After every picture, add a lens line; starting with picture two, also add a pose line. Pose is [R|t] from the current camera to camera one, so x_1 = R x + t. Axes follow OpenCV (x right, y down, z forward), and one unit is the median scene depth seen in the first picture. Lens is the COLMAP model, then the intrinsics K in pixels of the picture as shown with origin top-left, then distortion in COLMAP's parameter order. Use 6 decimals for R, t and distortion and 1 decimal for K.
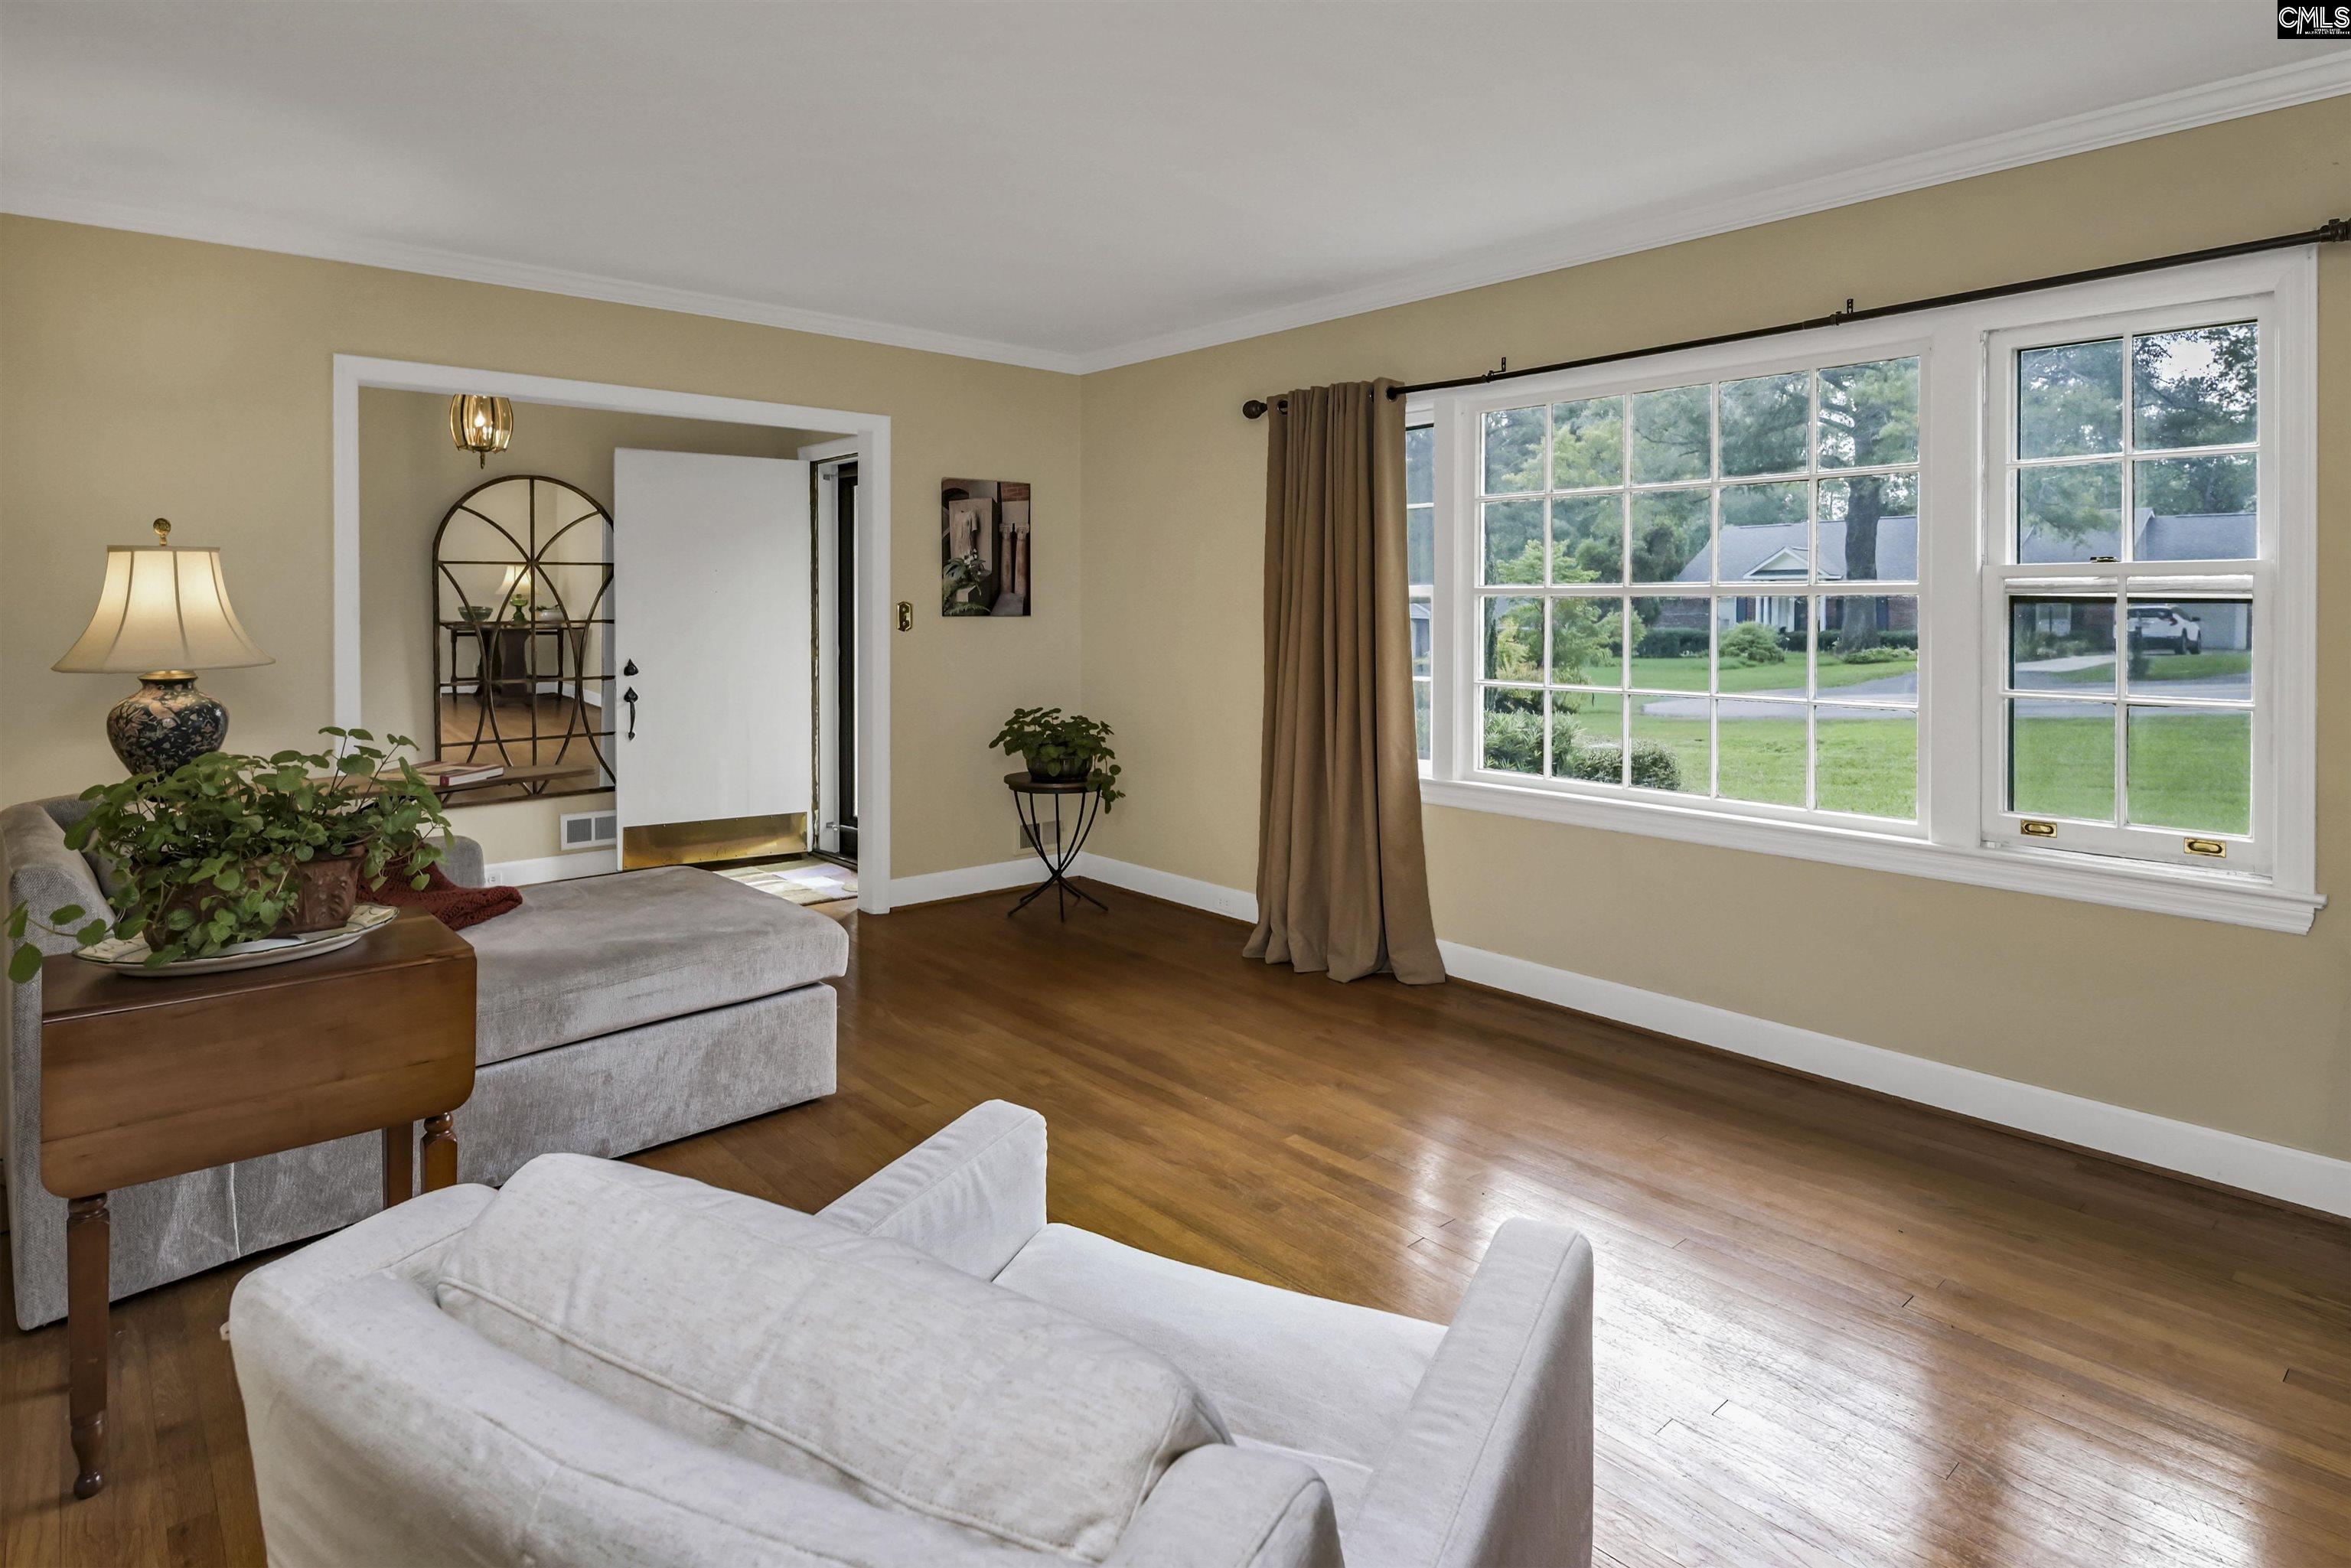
lens RADIAL K [[1247.6, 0, 1176.7], [0, 1247.6, 592.9], [0, 0, 1]] dist [-0.001324, -0.001560]
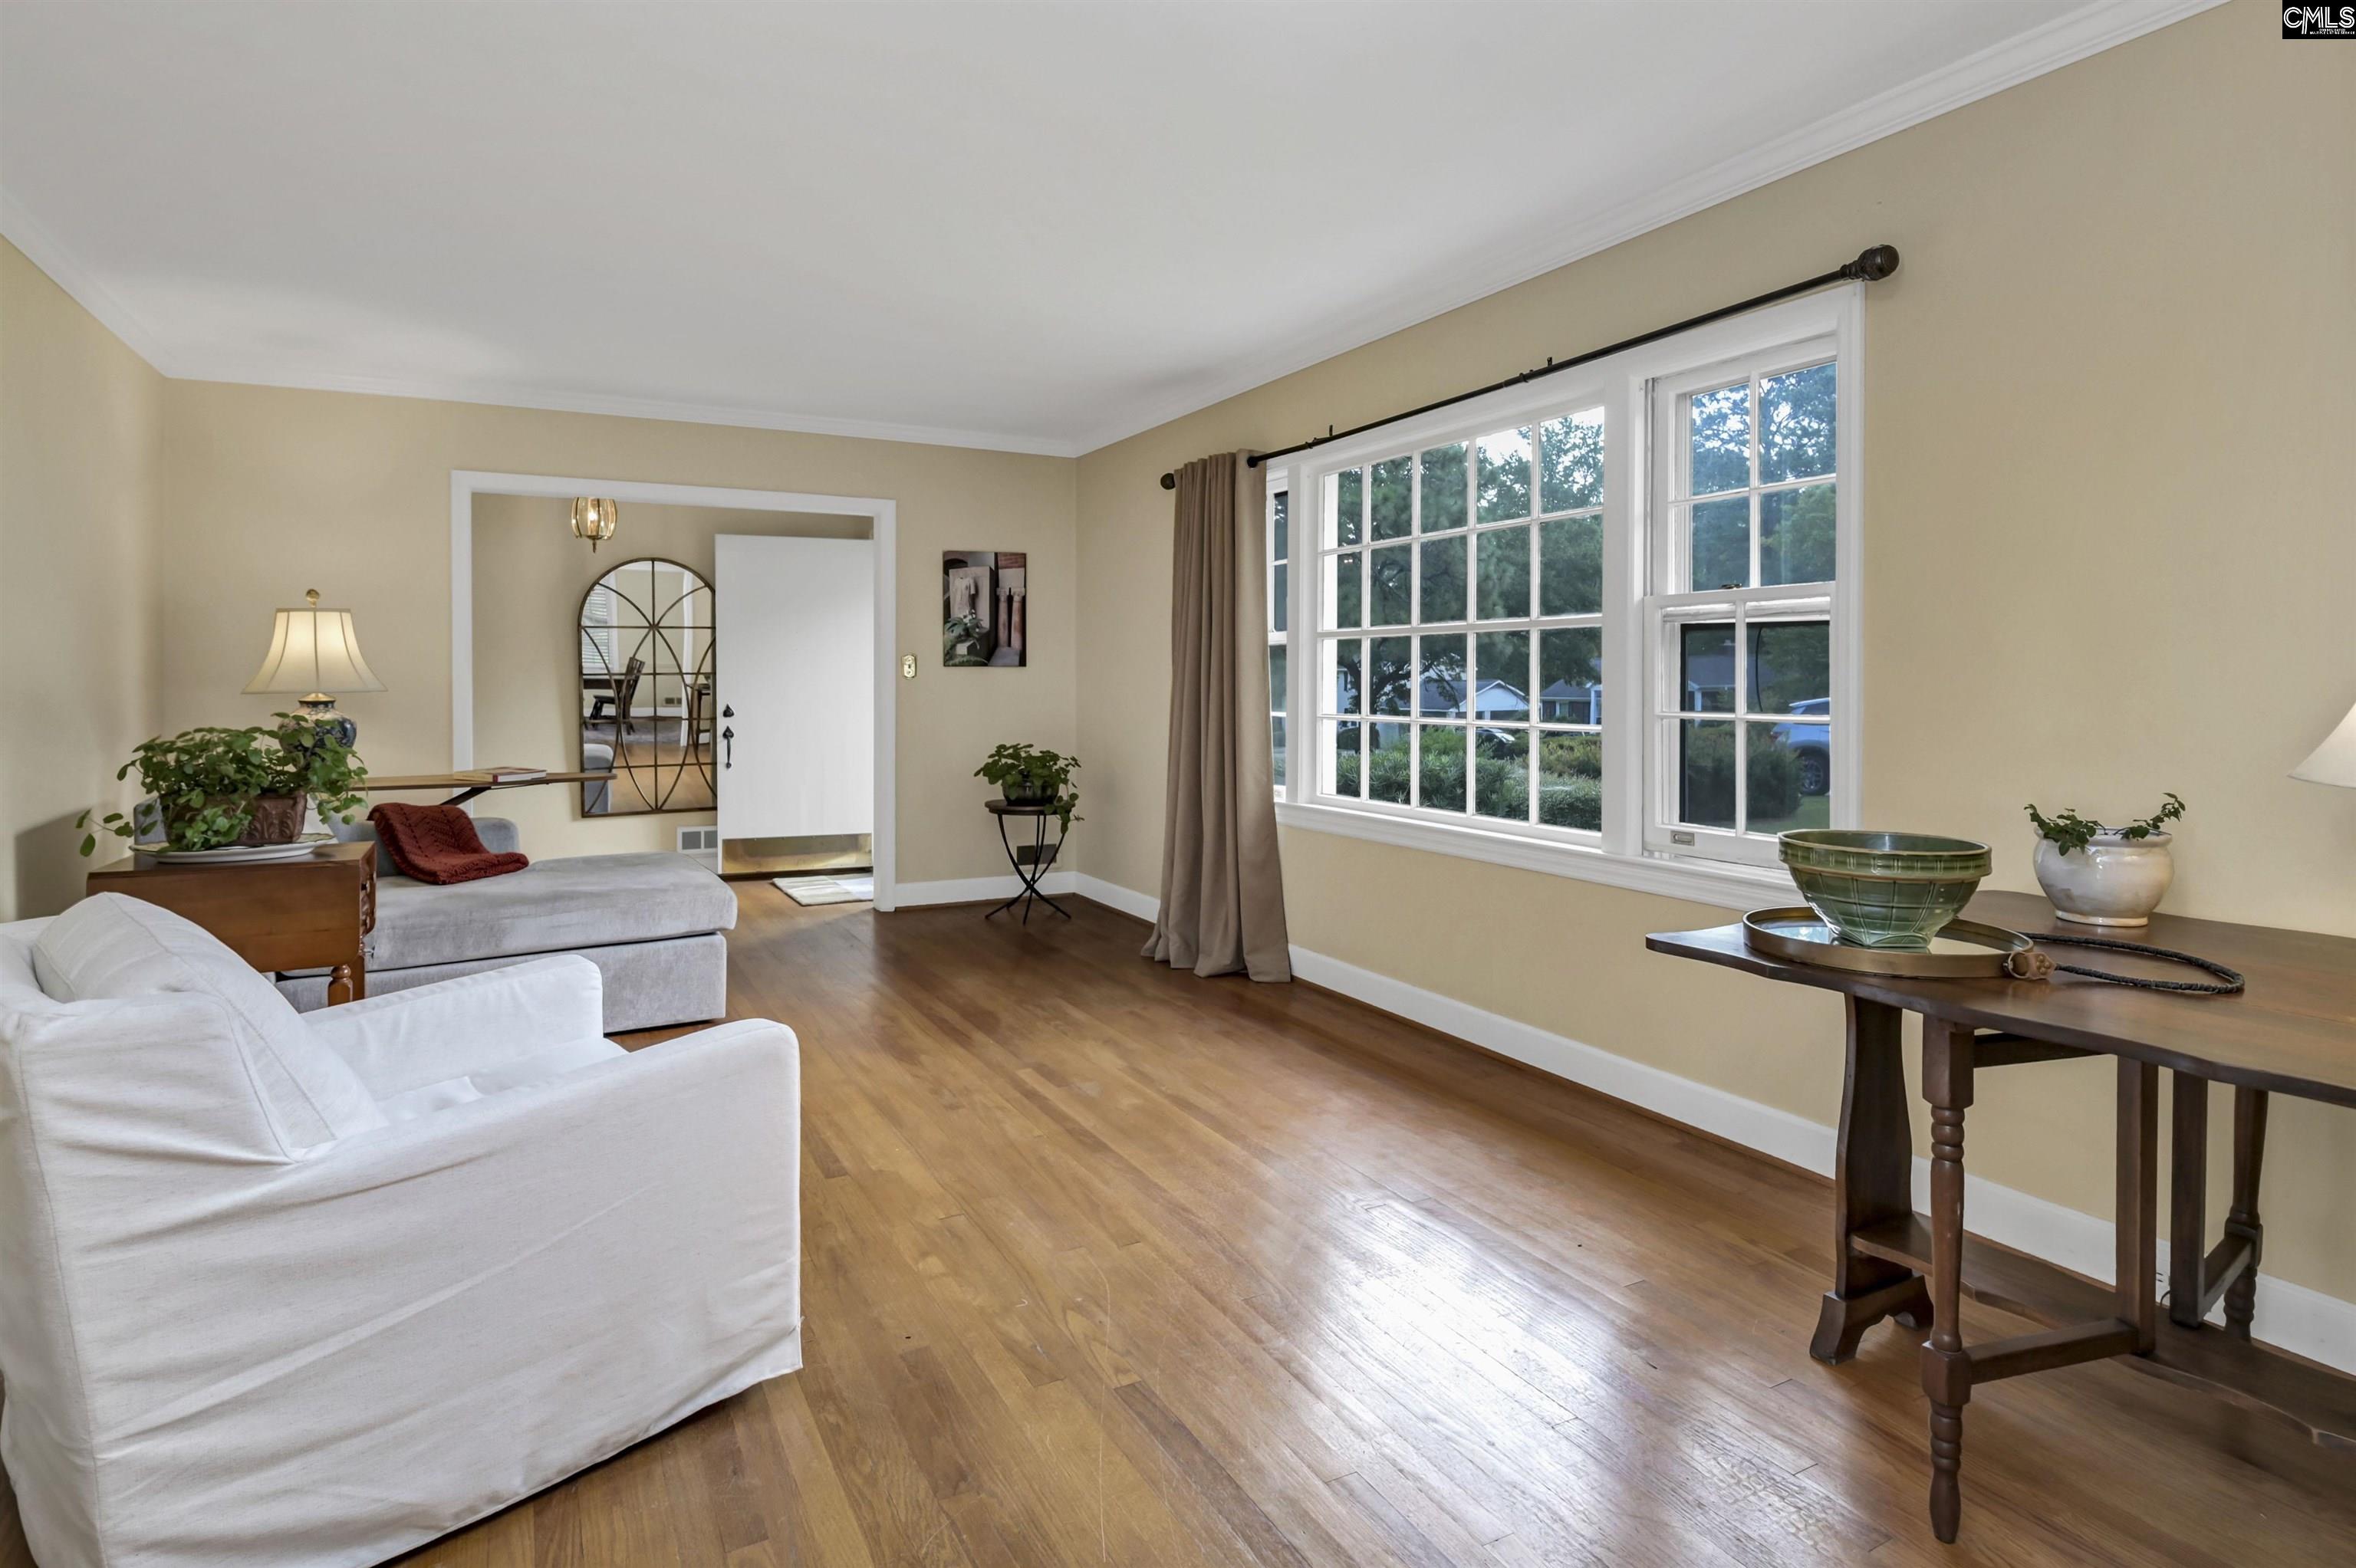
lens RADIAL K [[1230.8, 0, 1180.4], [0, 1230.8, 677.9], [0, 0, 1]] dist [0.000111, -0.007796]
pose [[0.969823, -0.003661, -0.243782, 0.327906], [0.004718, 0.999982, 0.003753, 0.027327], [0.243764, -0.004790, 0.969823, -0.086105]]
